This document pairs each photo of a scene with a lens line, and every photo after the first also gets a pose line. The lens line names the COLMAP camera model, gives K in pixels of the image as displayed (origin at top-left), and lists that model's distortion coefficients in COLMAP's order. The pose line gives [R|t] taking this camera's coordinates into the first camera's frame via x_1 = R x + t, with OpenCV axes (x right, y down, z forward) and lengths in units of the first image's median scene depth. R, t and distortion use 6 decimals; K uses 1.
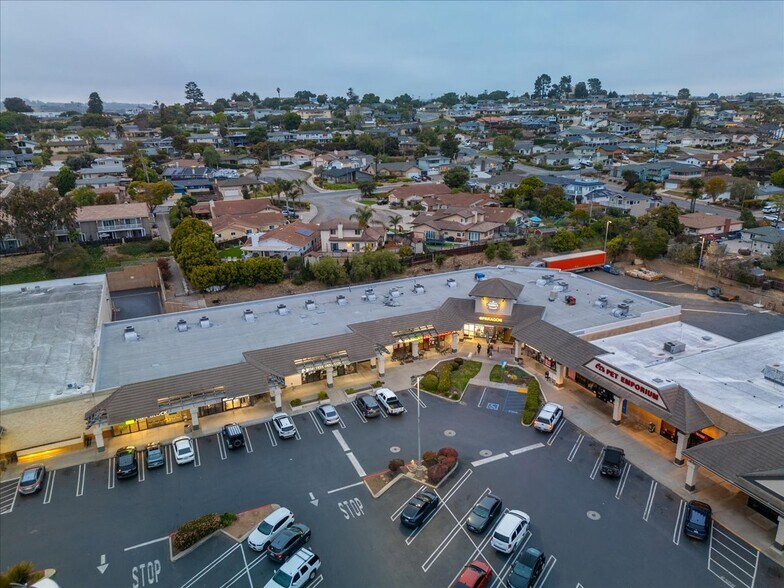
lens RADIAL K [[547.1, 0, 392.0], [0, 547.1, 294.0], [0, 0, 1]] dist [0.080402, -0.080518]
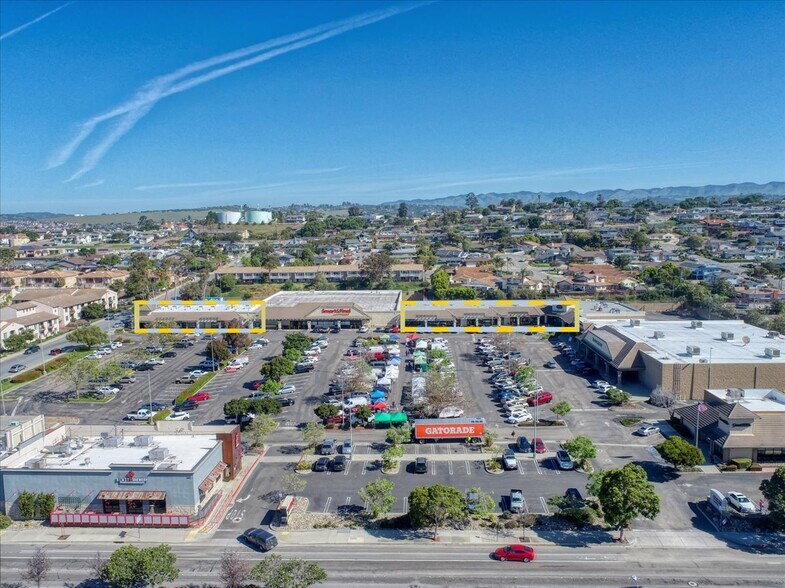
lens RADIAL K [[547.8, 0, 392.5], [0, 547.8, 294.0], [0, 0, 1]] dist [0.080402, -0.080518]
pose [[0.887295, 0.063770, -0.456772, 0.499404], [-0.138485, 0.981531, -0.131980, 0.291317], [0.439919, 0.180361, 0.879739, -1.033638]]
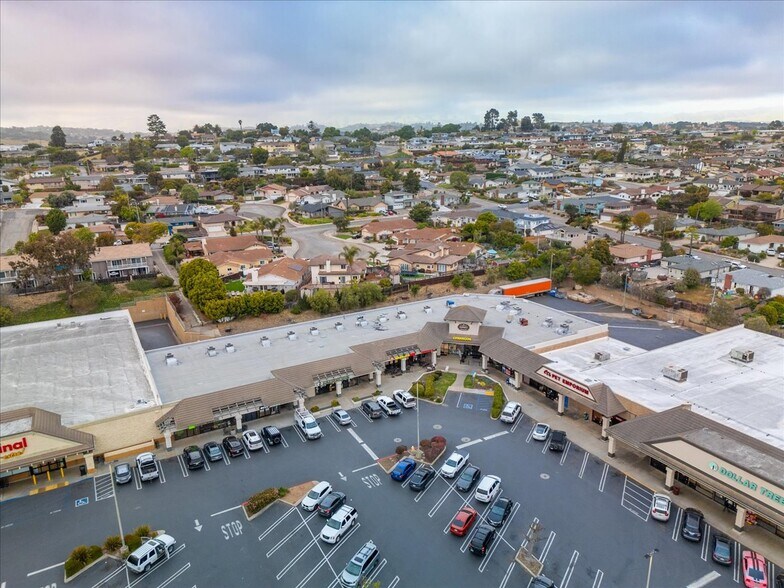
lens RADIAL K [[547.1, 0, 392.0], [0, 547.1, 294.0], [0, 0, 1]] dist [0.080402, -0.080518]
pose [[0.996686, -0.022073, 0.078289, -0.061623], [0.025176, 0.998927, -0.038866, -0.009375], [-0.077347, 0.040709, 0.996173, -0.193014]]
